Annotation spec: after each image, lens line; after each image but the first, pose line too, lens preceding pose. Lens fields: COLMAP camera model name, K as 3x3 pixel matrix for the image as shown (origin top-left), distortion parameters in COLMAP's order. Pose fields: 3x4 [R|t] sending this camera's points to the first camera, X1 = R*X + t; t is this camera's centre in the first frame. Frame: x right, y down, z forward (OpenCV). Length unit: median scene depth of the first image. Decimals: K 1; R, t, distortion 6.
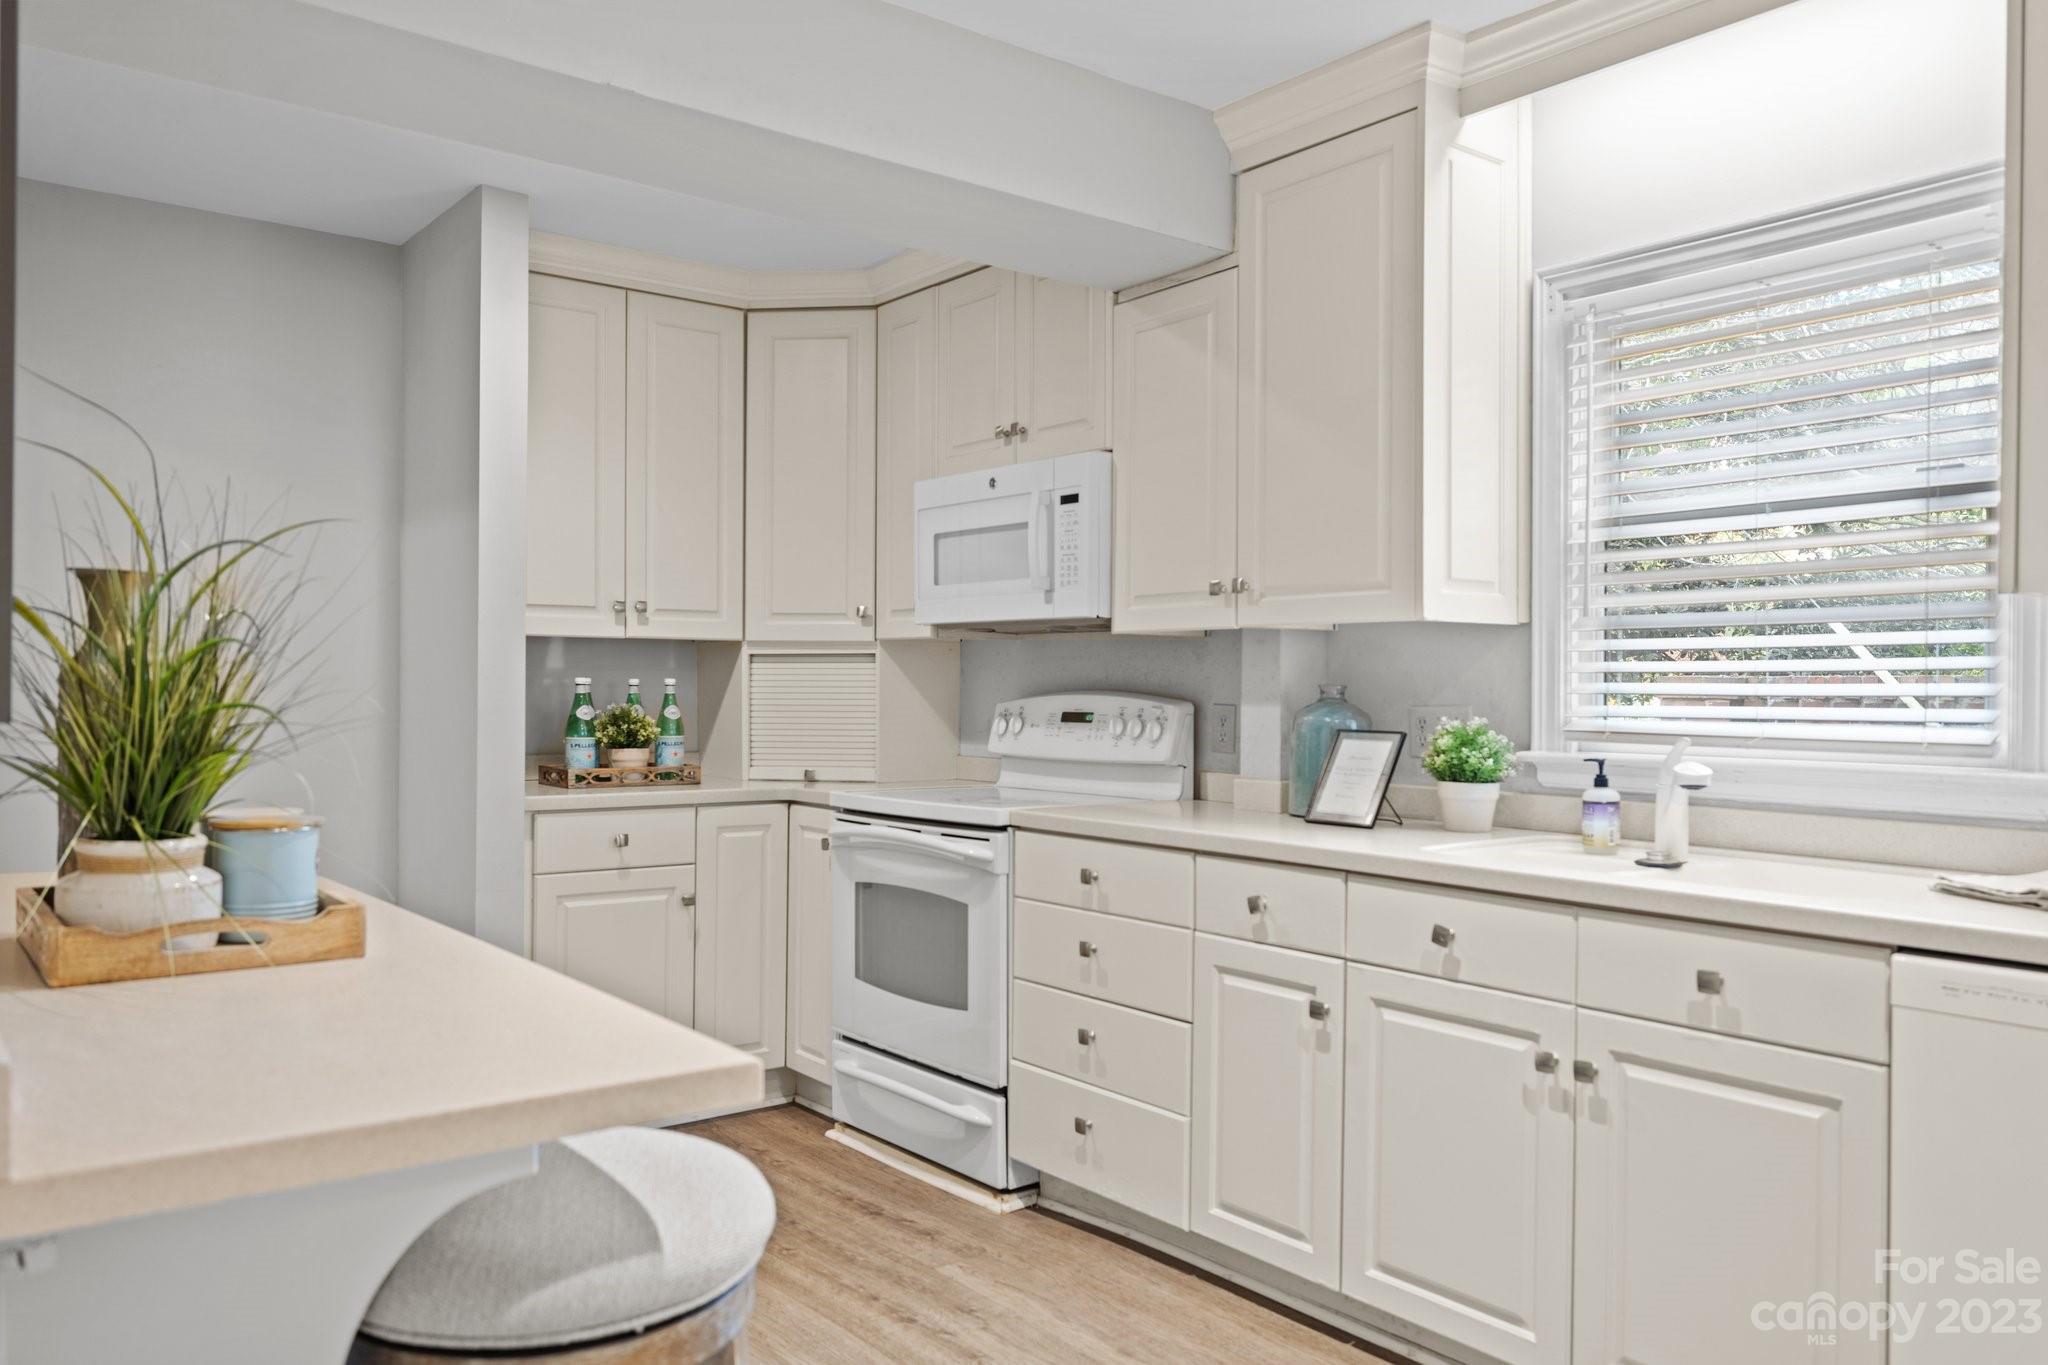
lens RADIAL K [[1464.0, 0, 1016.0], [0, 1464.0, 687.4], [0, 0, 1]] dist [-0.000842, -0.000035]
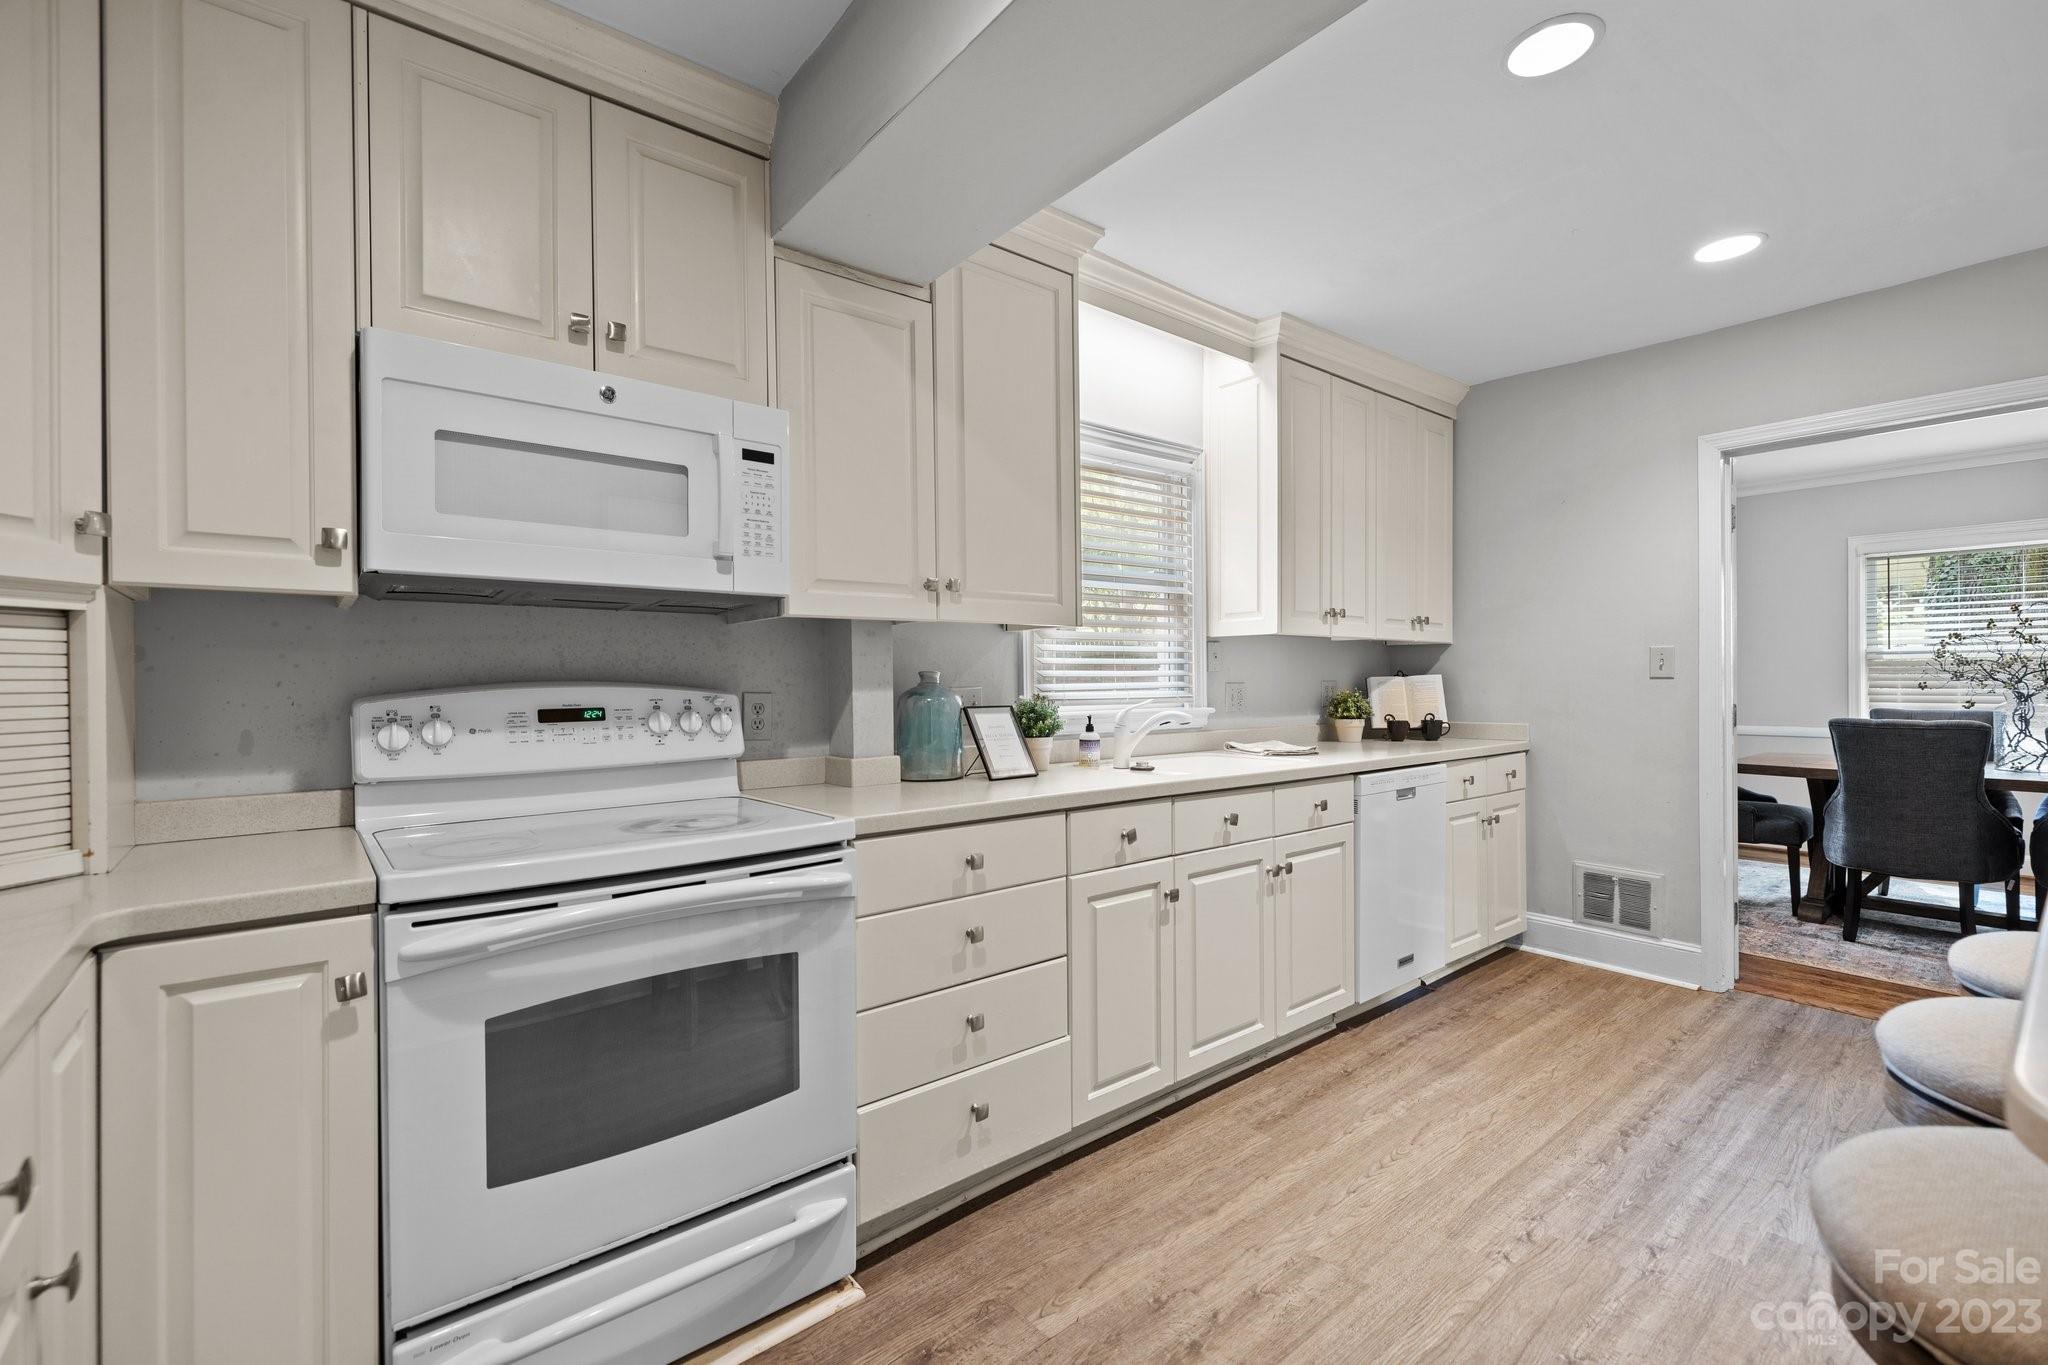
lens RADIAL K [[891.9, 0, 1004.9], [0, 891.9, 678.8], [0, 0, 1]] dist [0.000901, -0.000097]
pose [[-0.012575, -0.004438, 0.999911, -0.519268], [0.009491, 0.999945, 0.004558, 0.001177], [-0.999876, 0.009547, -0.012533, 0.912057]]
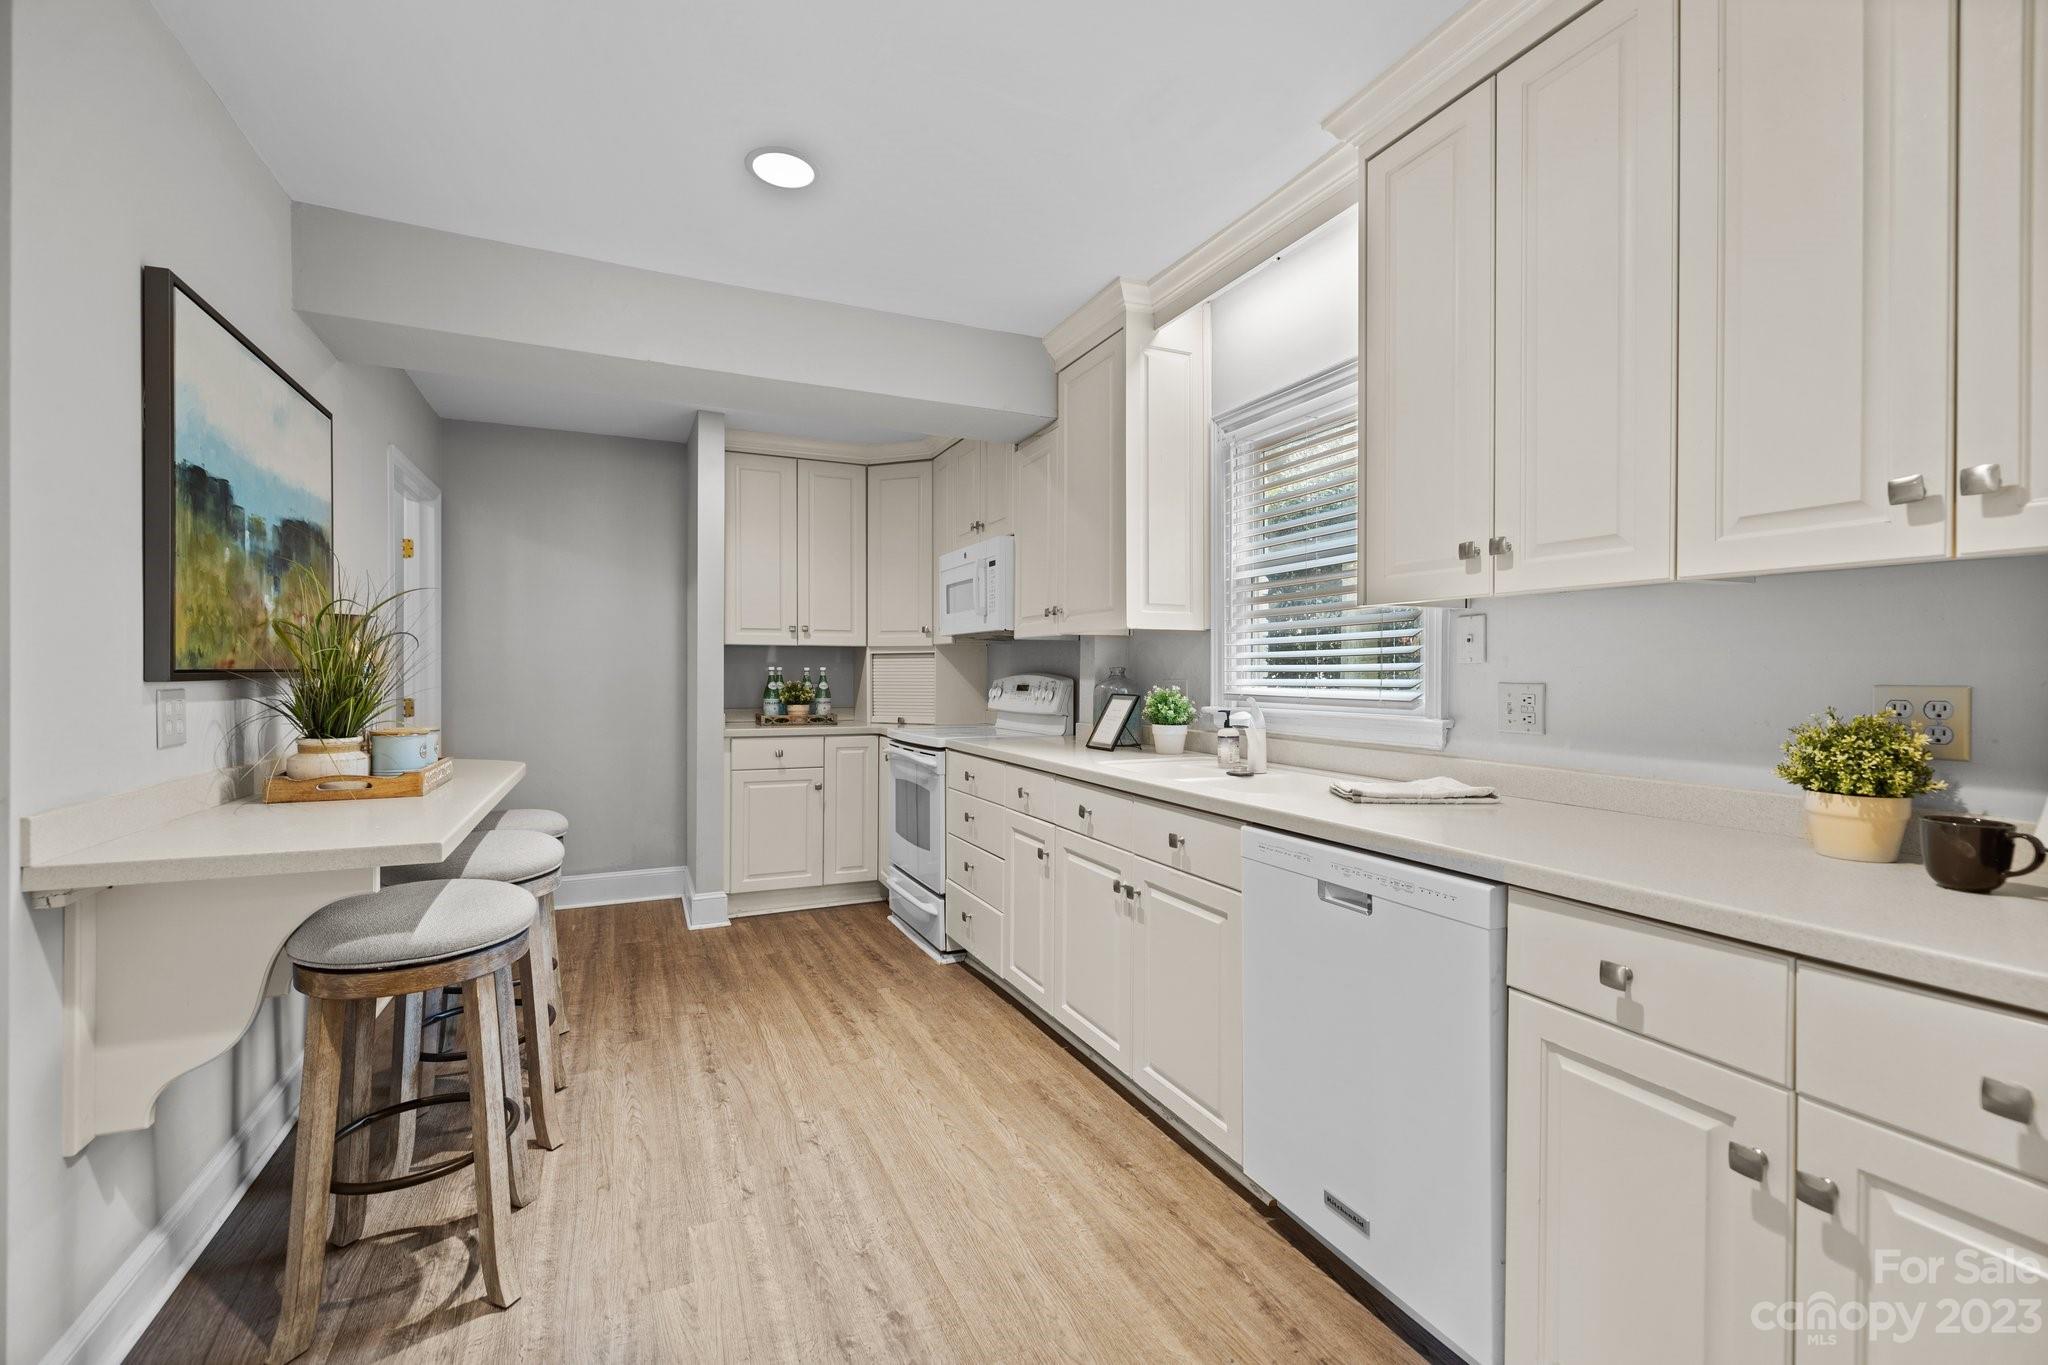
lens RADIAL K [[862.0, 0, 1014.7], [0, 862.0, 673.7], [0, 0, 1]] dist [0.002590, 0.000278]
pose [[0.971949, -0.004124, -0.235157, 0.323352], [0.003637, 0.999990, -0.002504, 0.007225], [0.235165, 0.001578, 0.971954, -0.002214]]
